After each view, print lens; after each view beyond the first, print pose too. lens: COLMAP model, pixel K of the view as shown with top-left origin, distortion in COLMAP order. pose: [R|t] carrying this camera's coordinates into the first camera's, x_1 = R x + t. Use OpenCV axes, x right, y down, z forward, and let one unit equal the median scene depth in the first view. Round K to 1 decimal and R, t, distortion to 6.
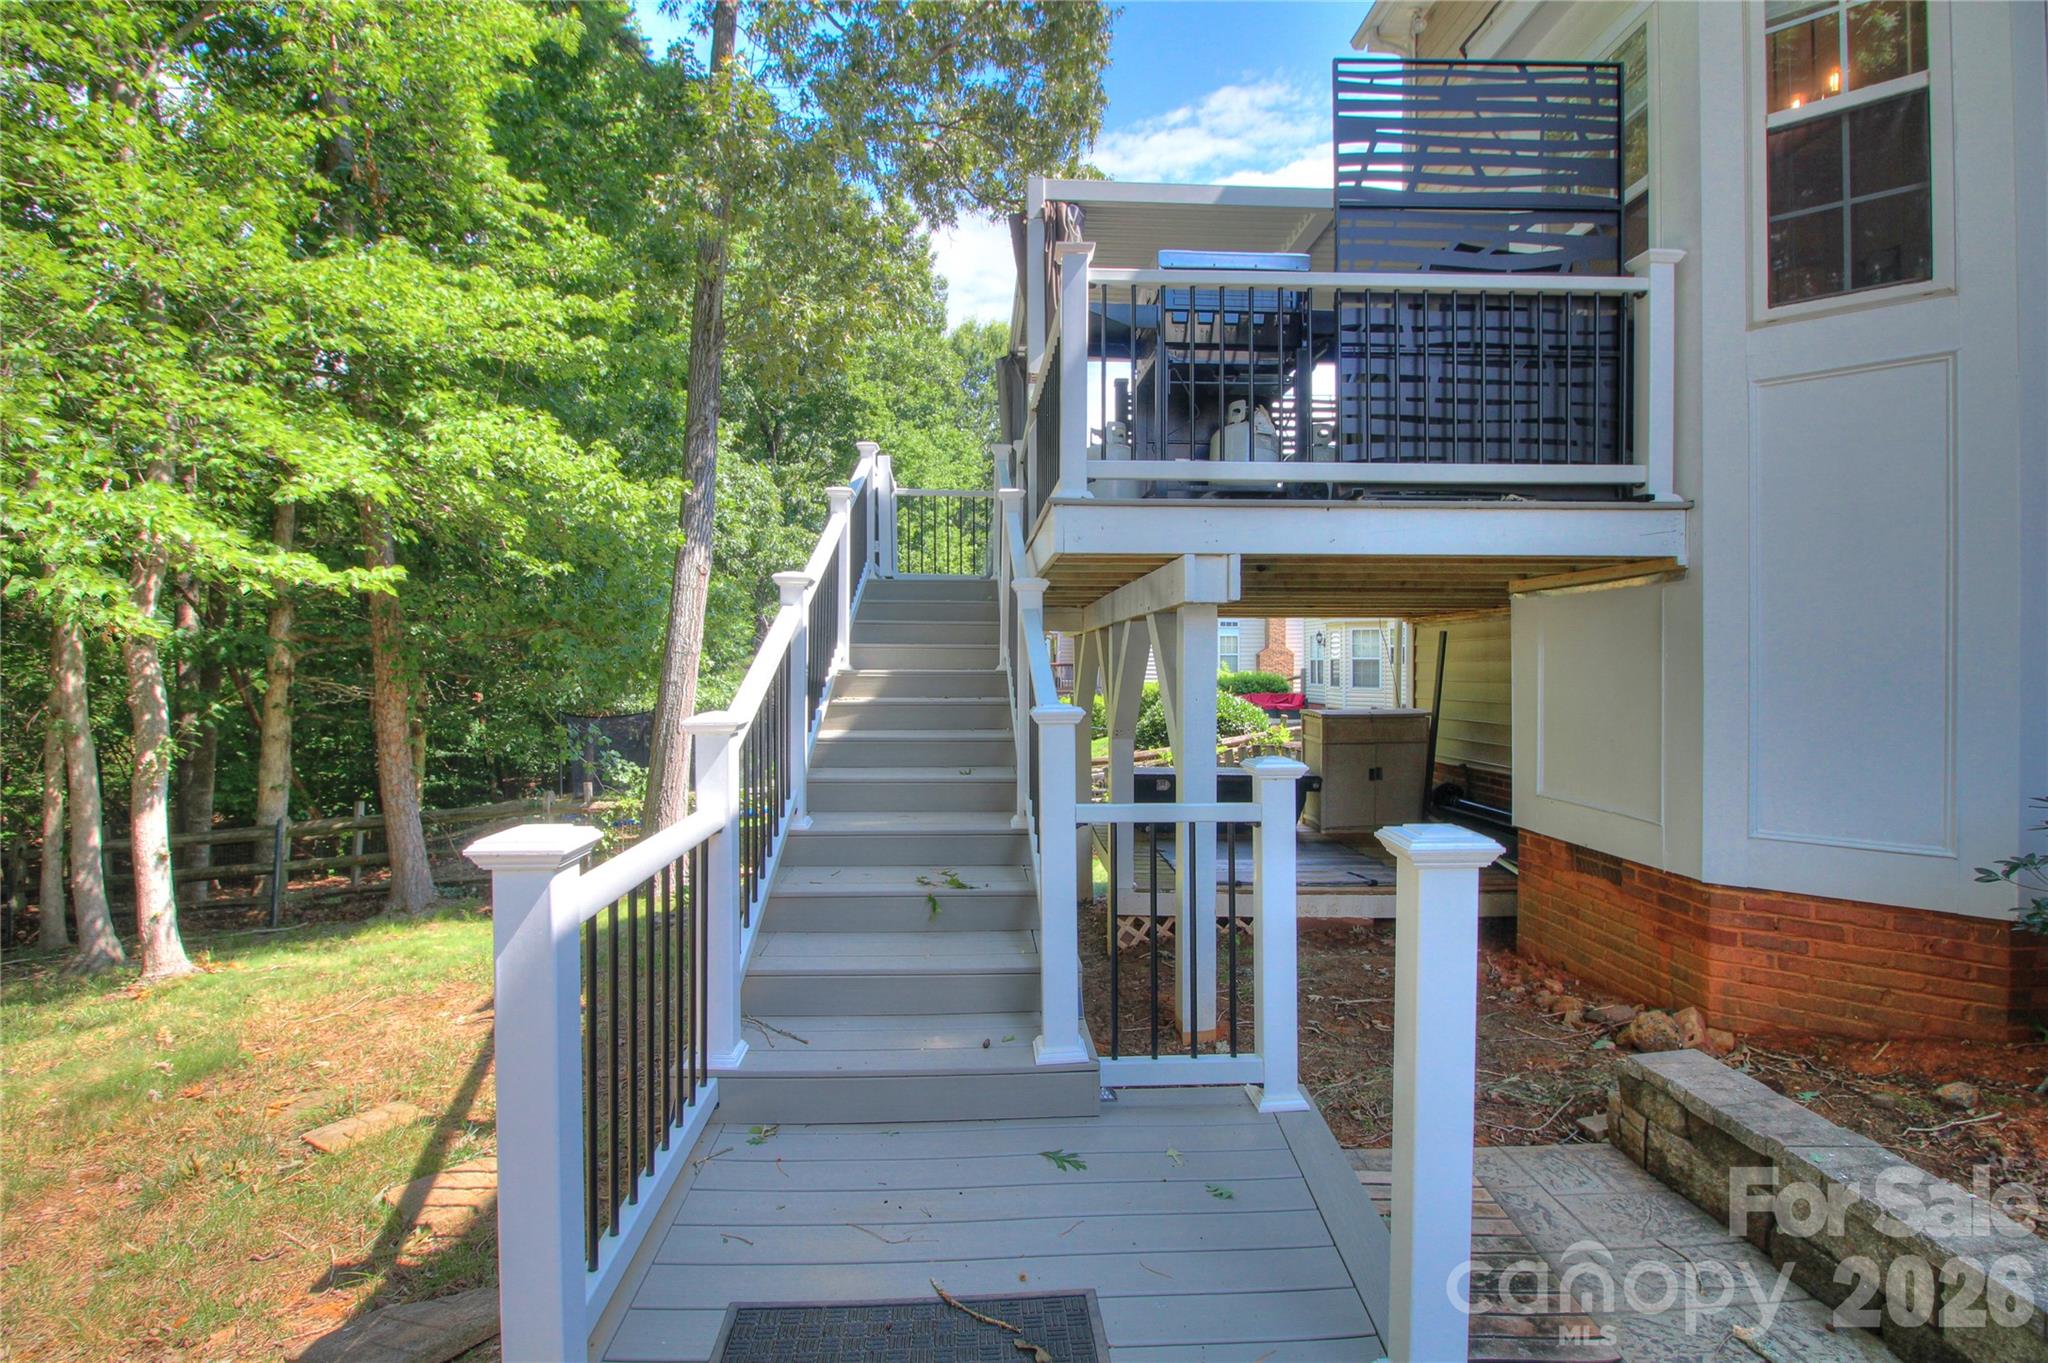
lens RADIAL K [[999.7, 0, 1033.9], [0, 999.7, 677.7], [0, 0, 1]] dist [-0.013271, -0.003069]
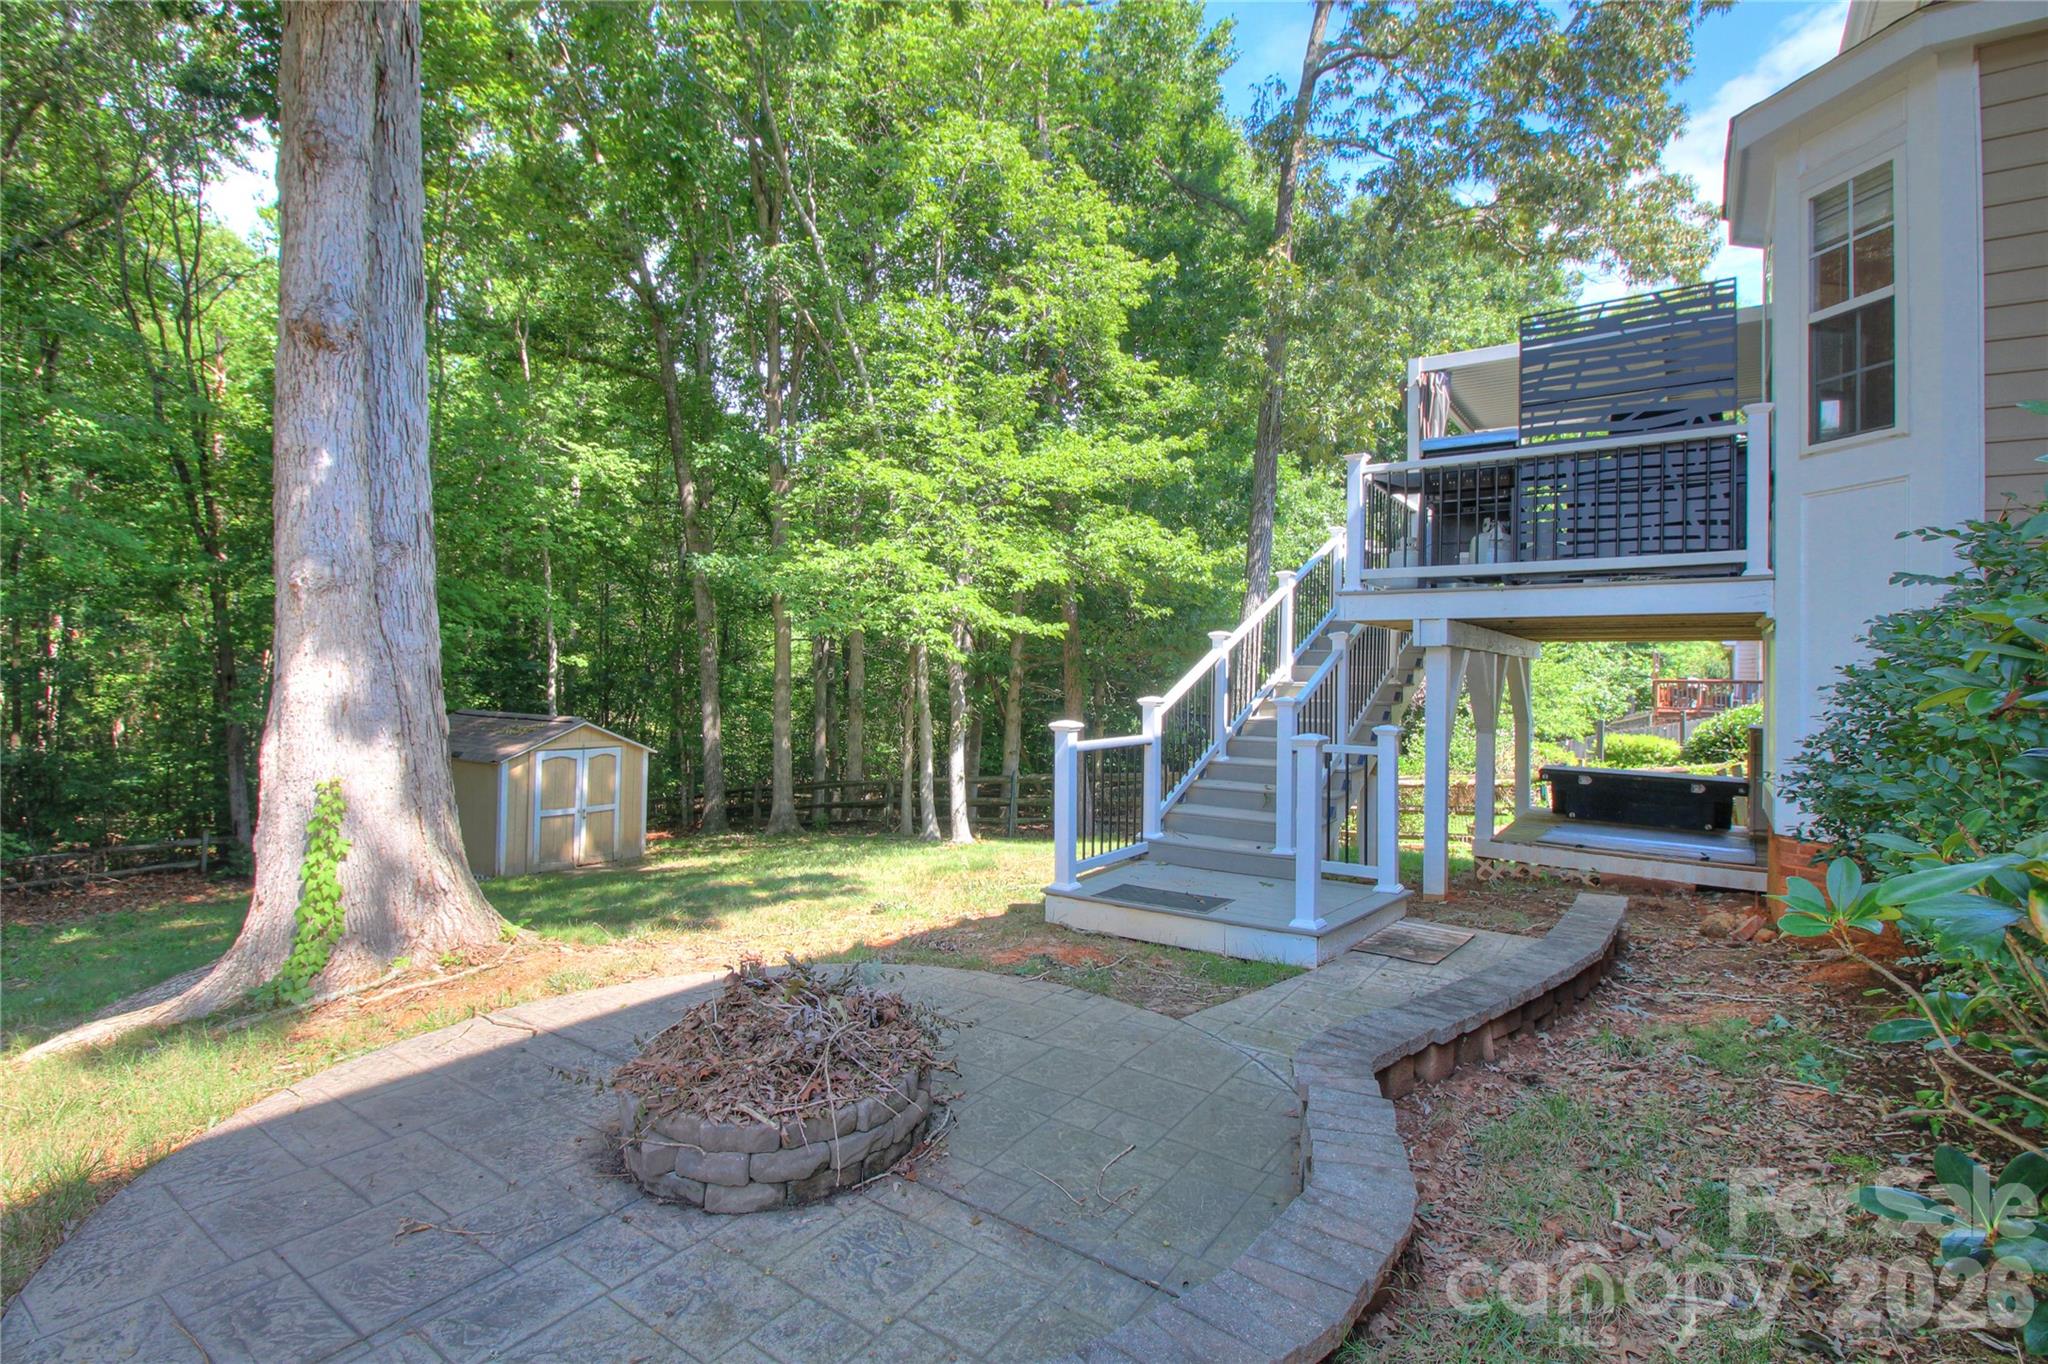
lens RADIAL K [[999.7, 0, 1020.3], [0, 999.7, 675.7], [0, 0, 1]] dist [-0.013271, -0.003069]
pose [[0.796867, 0.007410, -0.604109, 0.357940], [-0.013409, 0.999895, -0.005423, -0.002738], [0.604005, 0.012421, 0.796883, -0.455552]]
